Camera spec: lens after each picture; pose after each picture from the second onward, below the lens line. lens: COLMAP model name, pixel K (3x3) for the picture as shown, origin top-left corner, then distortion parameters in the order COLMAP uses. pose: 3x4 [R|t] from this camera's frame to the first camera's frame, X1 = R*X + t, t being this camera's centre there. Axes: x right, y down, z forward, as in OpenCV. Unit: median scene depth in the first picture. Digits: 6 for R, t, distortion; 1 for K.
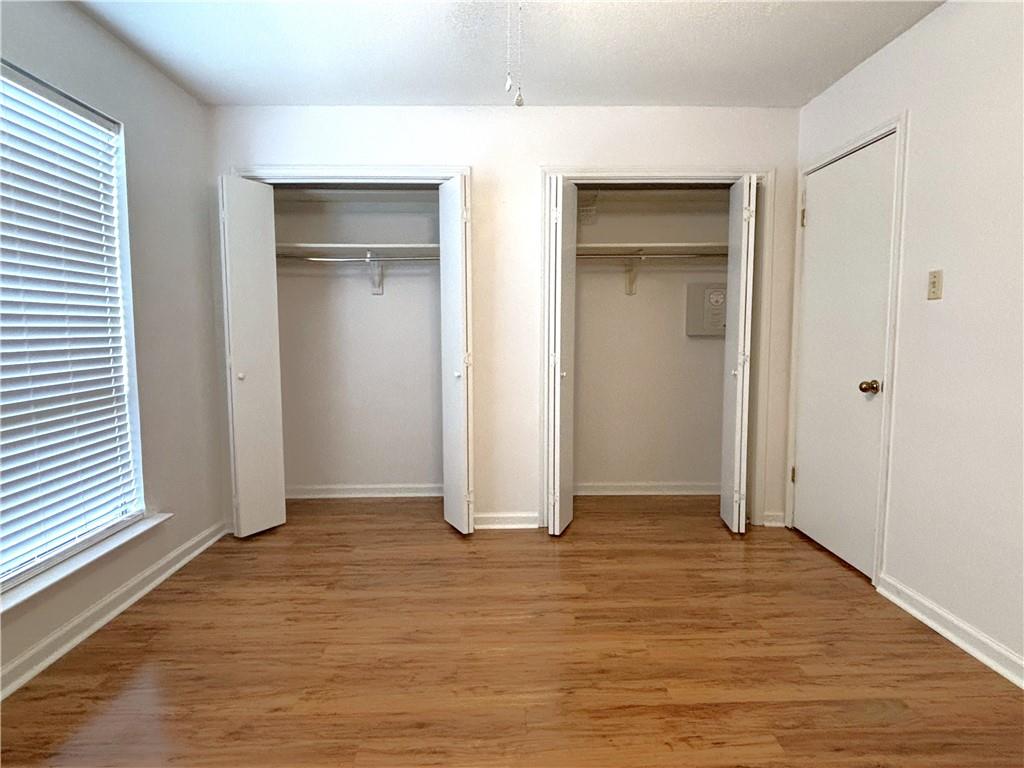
lens RADIAL K [[608.6, 0, 512.0], [0, 608.6, 384.0], [0, 0, 1]] dist [0.022774, -0.043214]
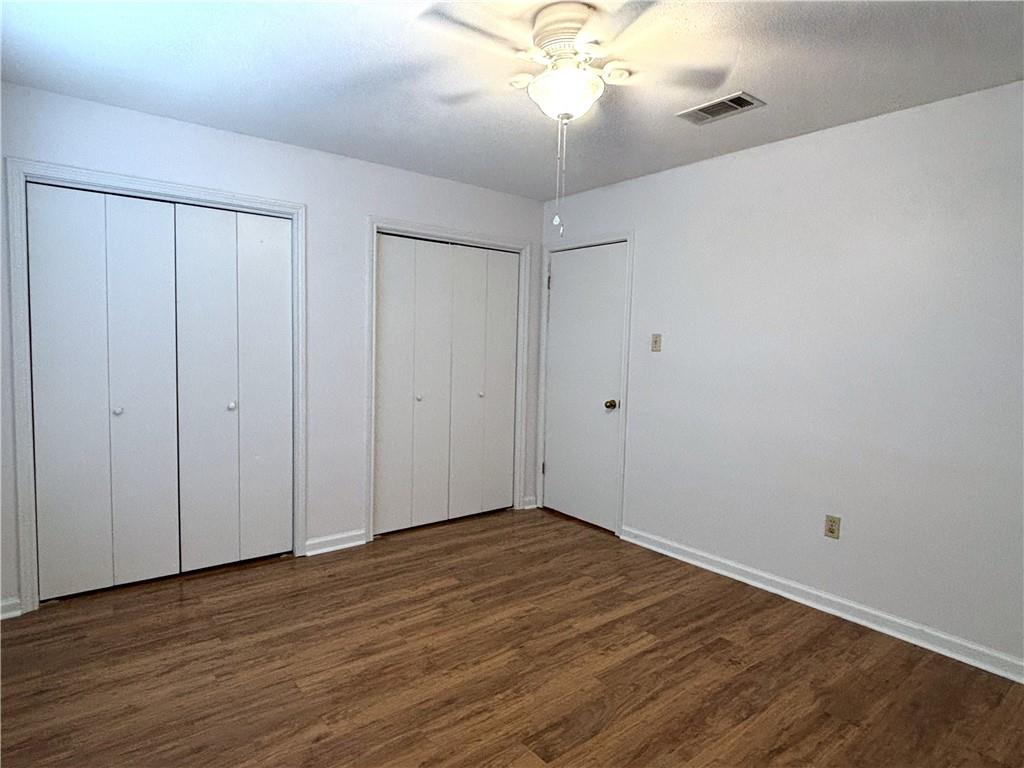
lens RADIAL K [[608.6, 0, 512.0], [0, 608.6, 384.0], [0, 0, 1]] dist [0.022774, -0.043214]
pose [[0.793923, -0.028388, 0.607355, -0.550854], [0.031416, 0.999490, 0.005651, -0.065831], [-0.607206, 0.014594, 0.794411, -0.055771]]
